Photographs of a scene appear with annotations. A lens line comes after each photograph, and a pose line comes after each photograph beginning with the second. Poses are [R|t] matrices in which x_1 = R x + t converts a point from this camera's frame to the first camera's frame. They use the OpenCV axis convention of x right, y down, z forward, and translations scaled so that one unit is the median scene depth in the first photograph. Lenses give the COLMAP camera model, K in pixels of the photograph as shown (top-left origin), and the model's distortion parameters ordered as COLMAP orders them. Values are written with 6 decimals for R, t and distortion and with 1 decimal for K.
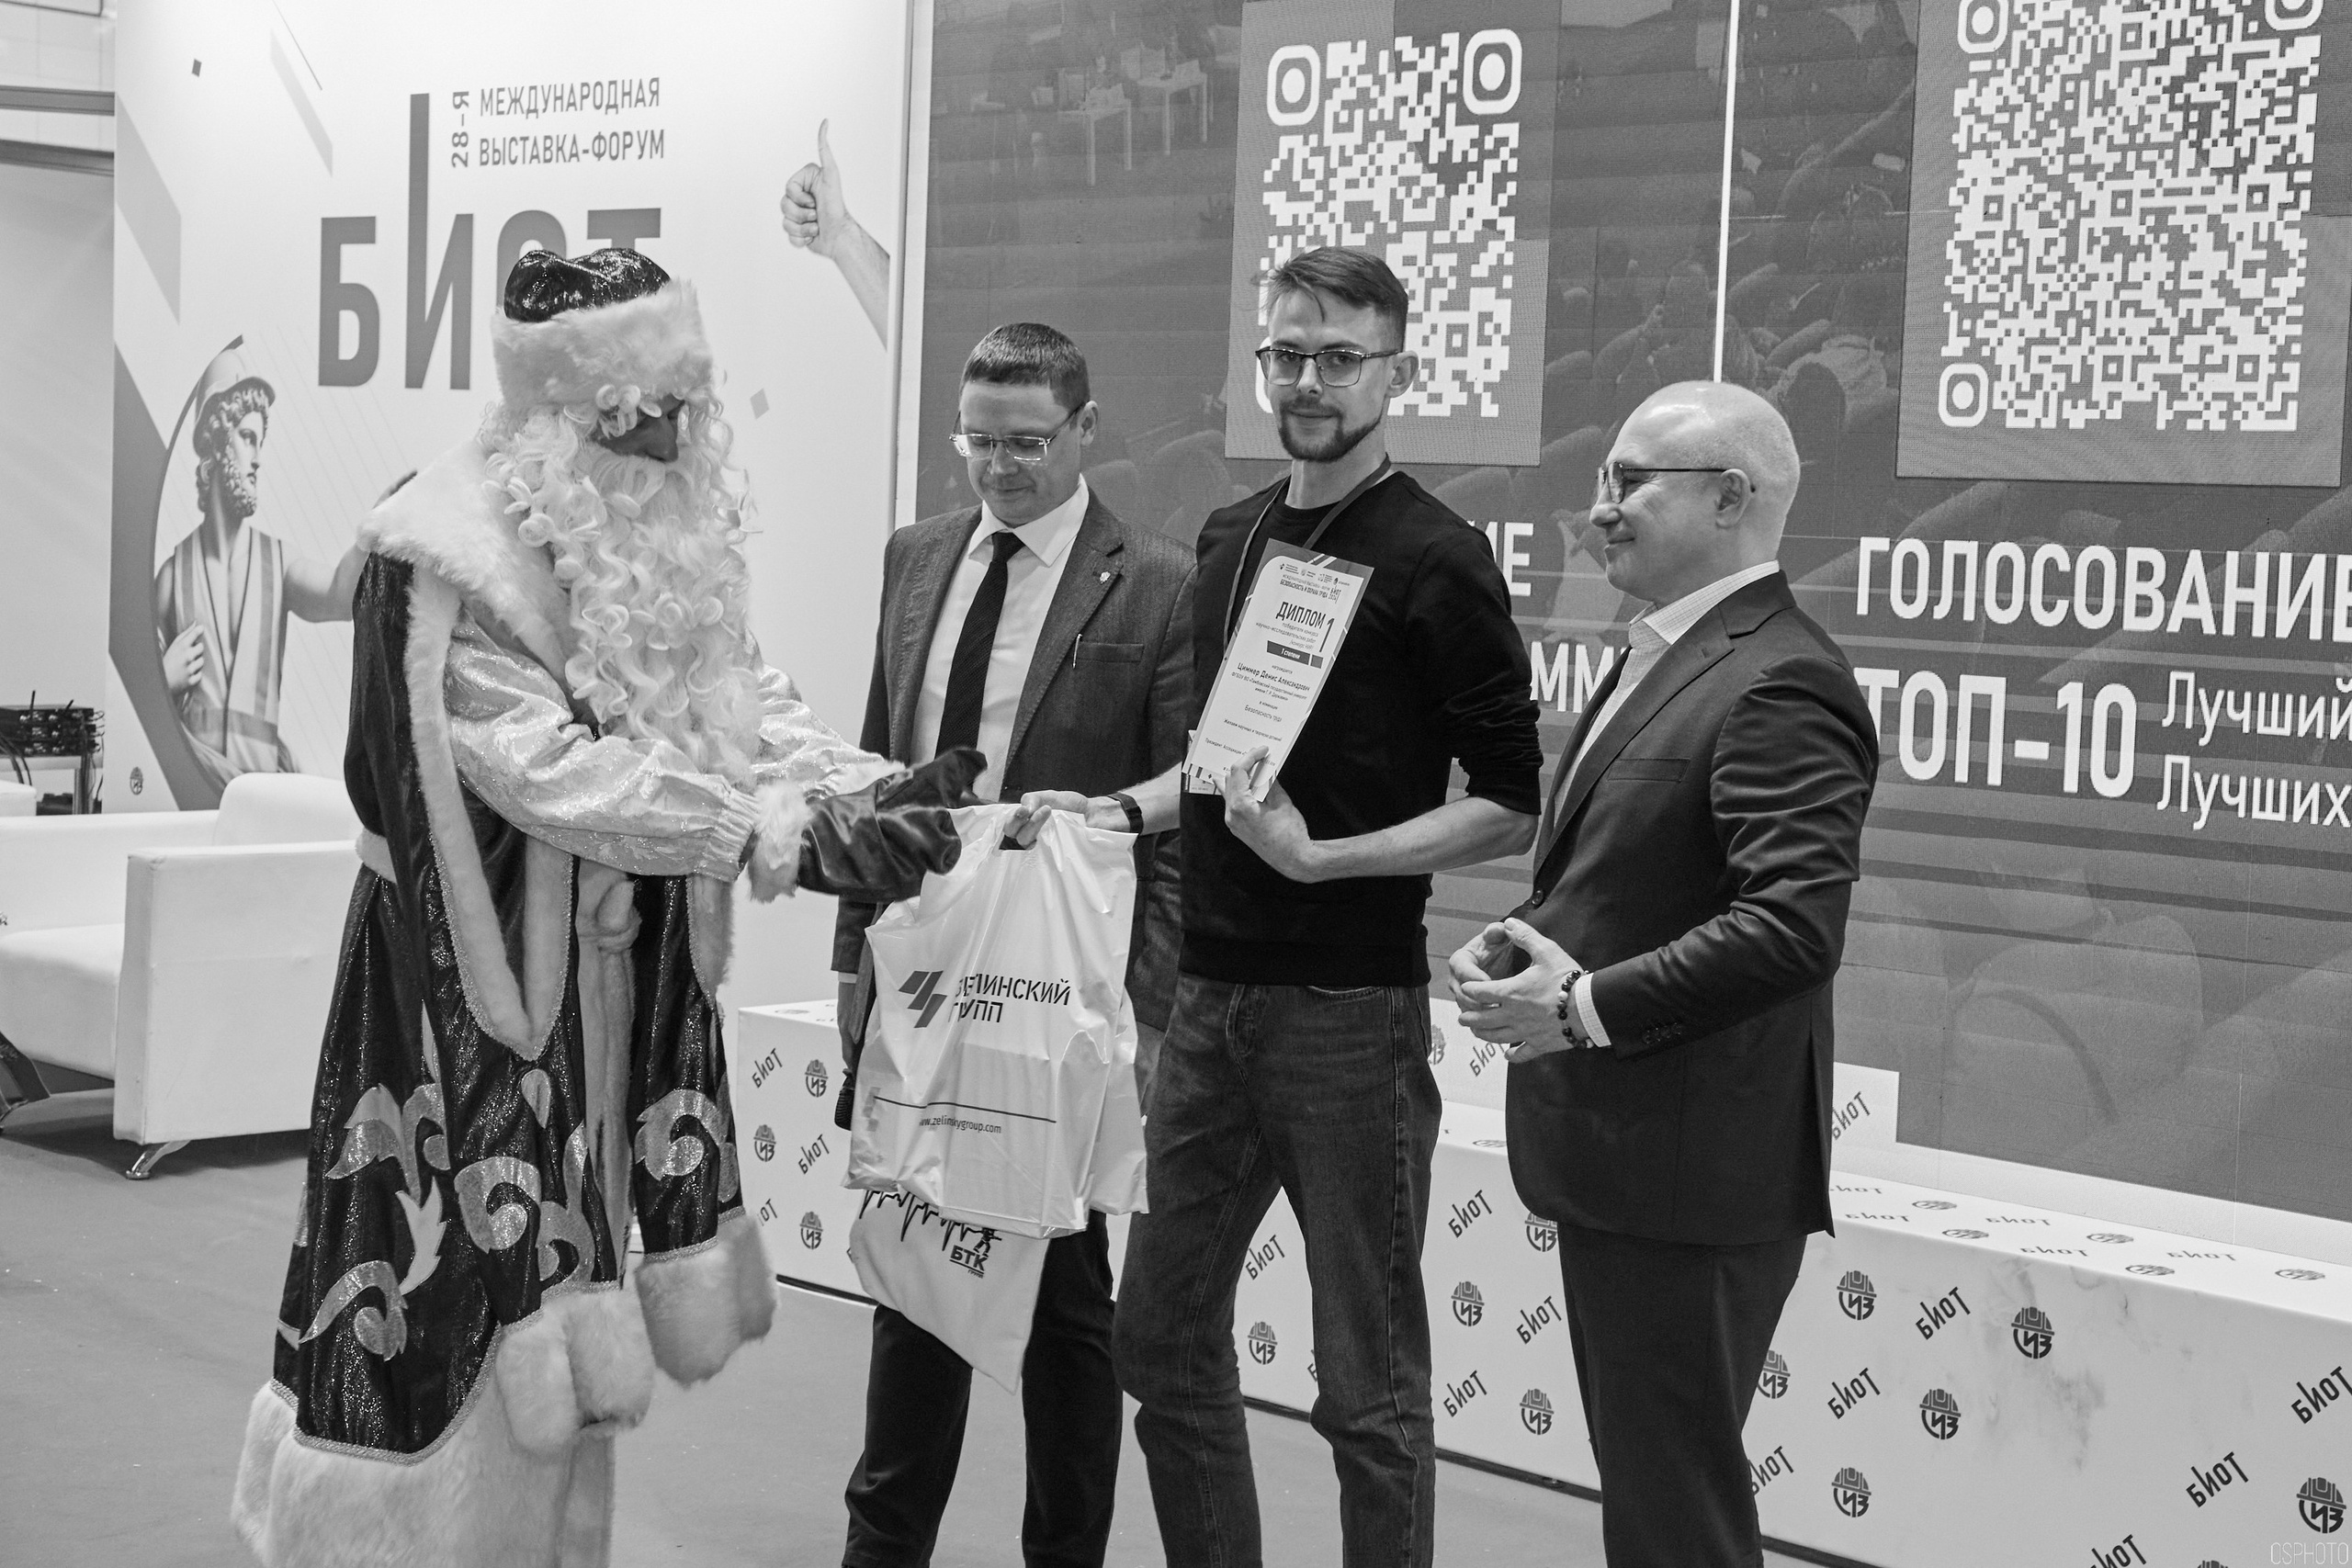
lens RADIAL K [[3725.0, 0, 1271.5], [0, 3725.0, 672.4], [0, 0, 1]] dist [0.055557, 0.524651]
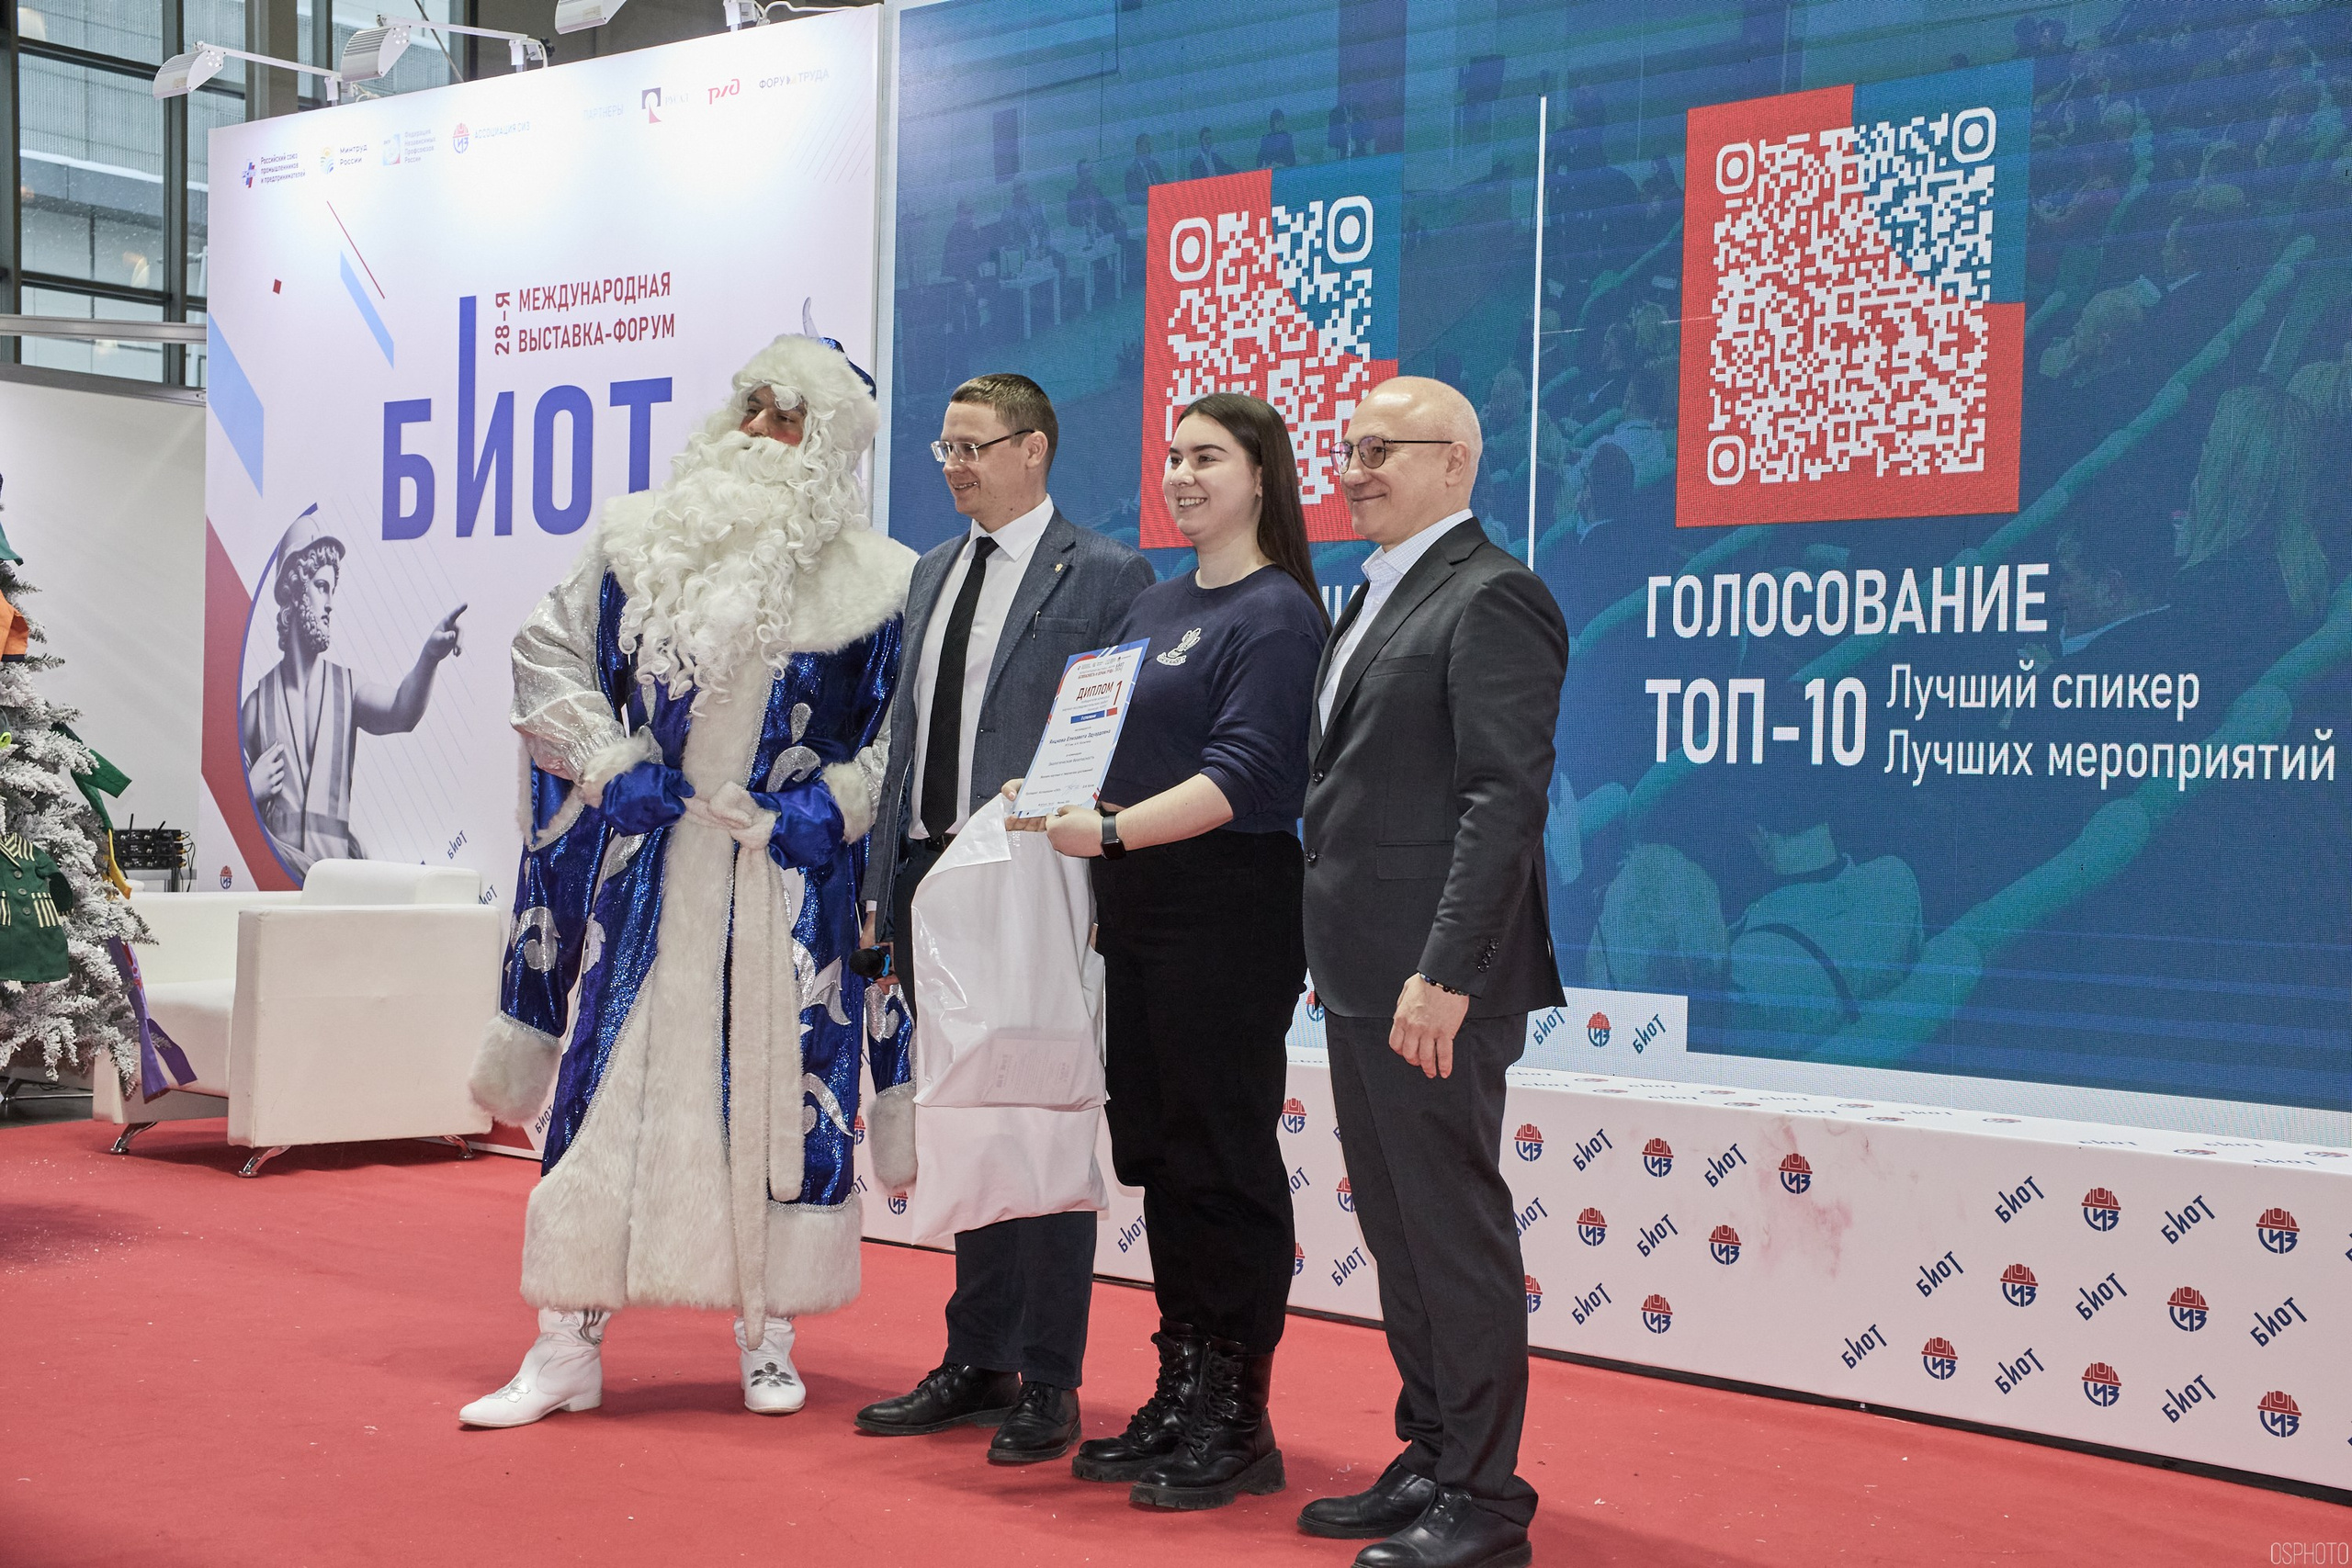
lens RADIAL K [[3313.7, 0, 1174.6], [0, 3313.7, 775.2], [0, 0, 1]] dist [0.075991, 0.617318]
pose [[0.999781, -0.015338, 0.014272, -0.021505], [0.015953, 0.998903, -0.044022, 0.081049], [-0.013581, 0.044240, 0.998929, -0.129455]]
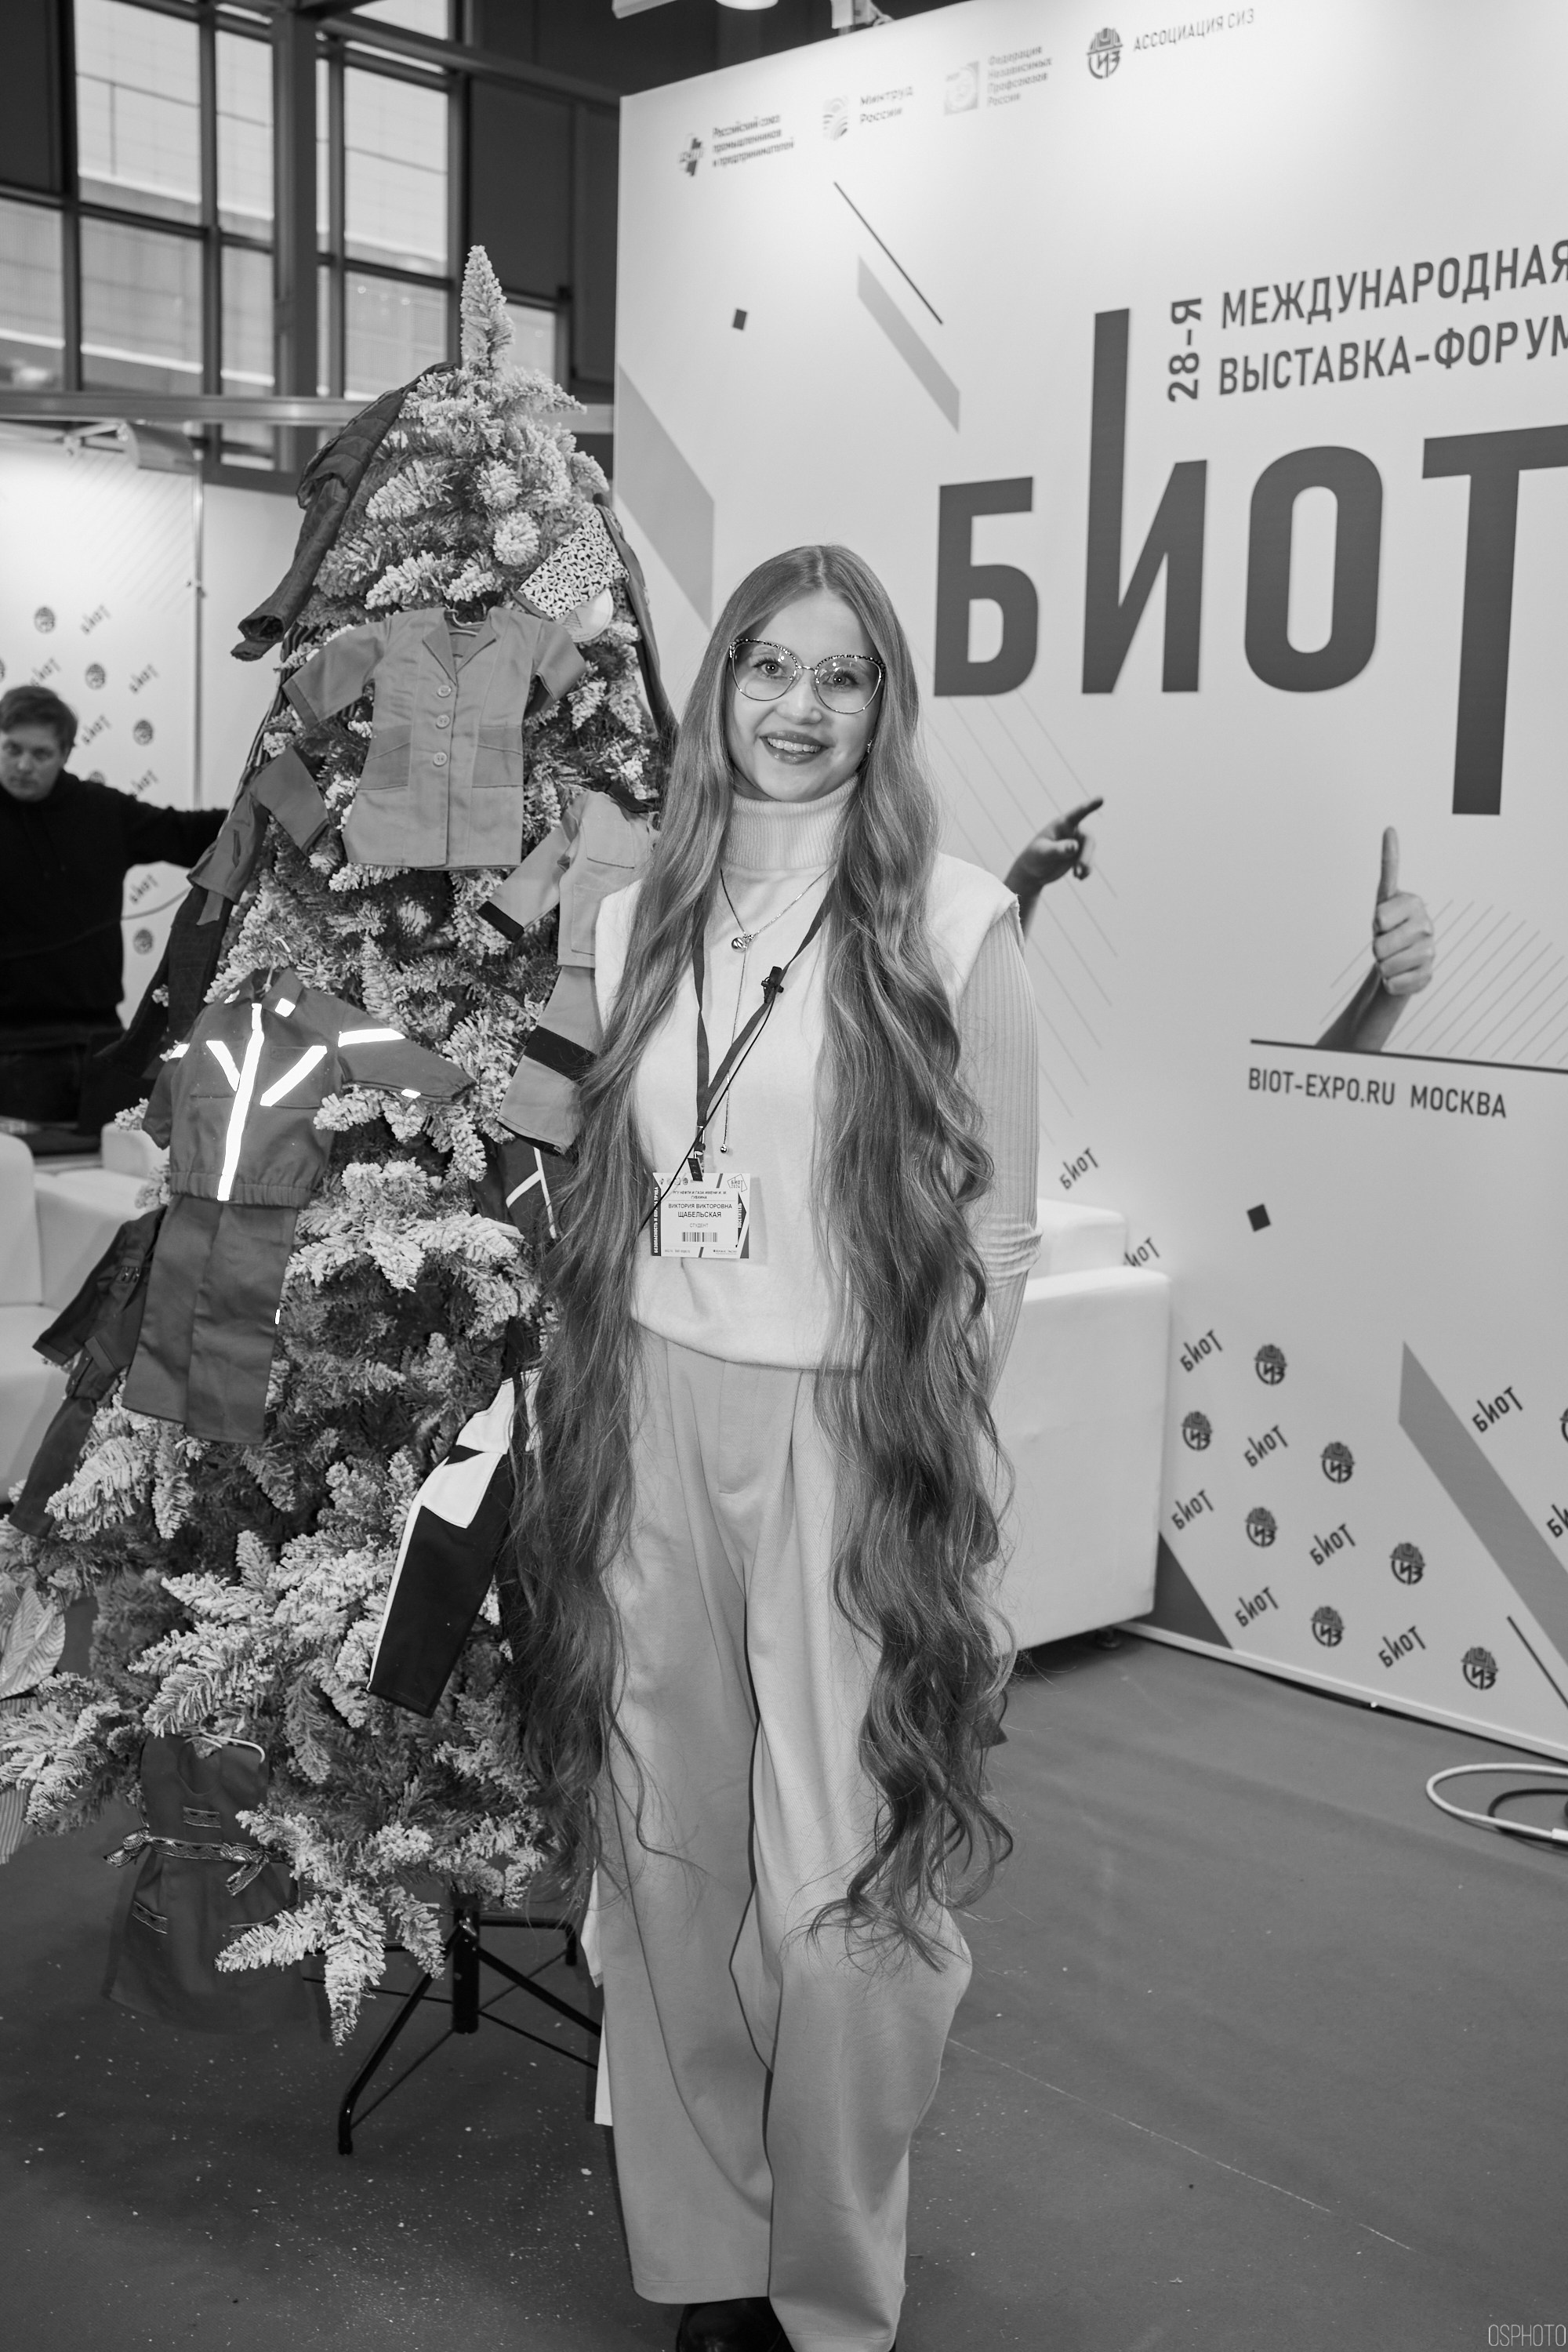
lens RADIAL K [[2646.3, 0, 784.0], [0, 2646.3, 1176.0], [0, 0, 1]] dist [-0.068354, 0.207084]
pose [[0.999357, -0.009867, -0.034480, -0.420544], [0.012591, 0.996739, 0.079704, -0.030334], [0.033581, -0.080087, 0.996222, 0.667088]]
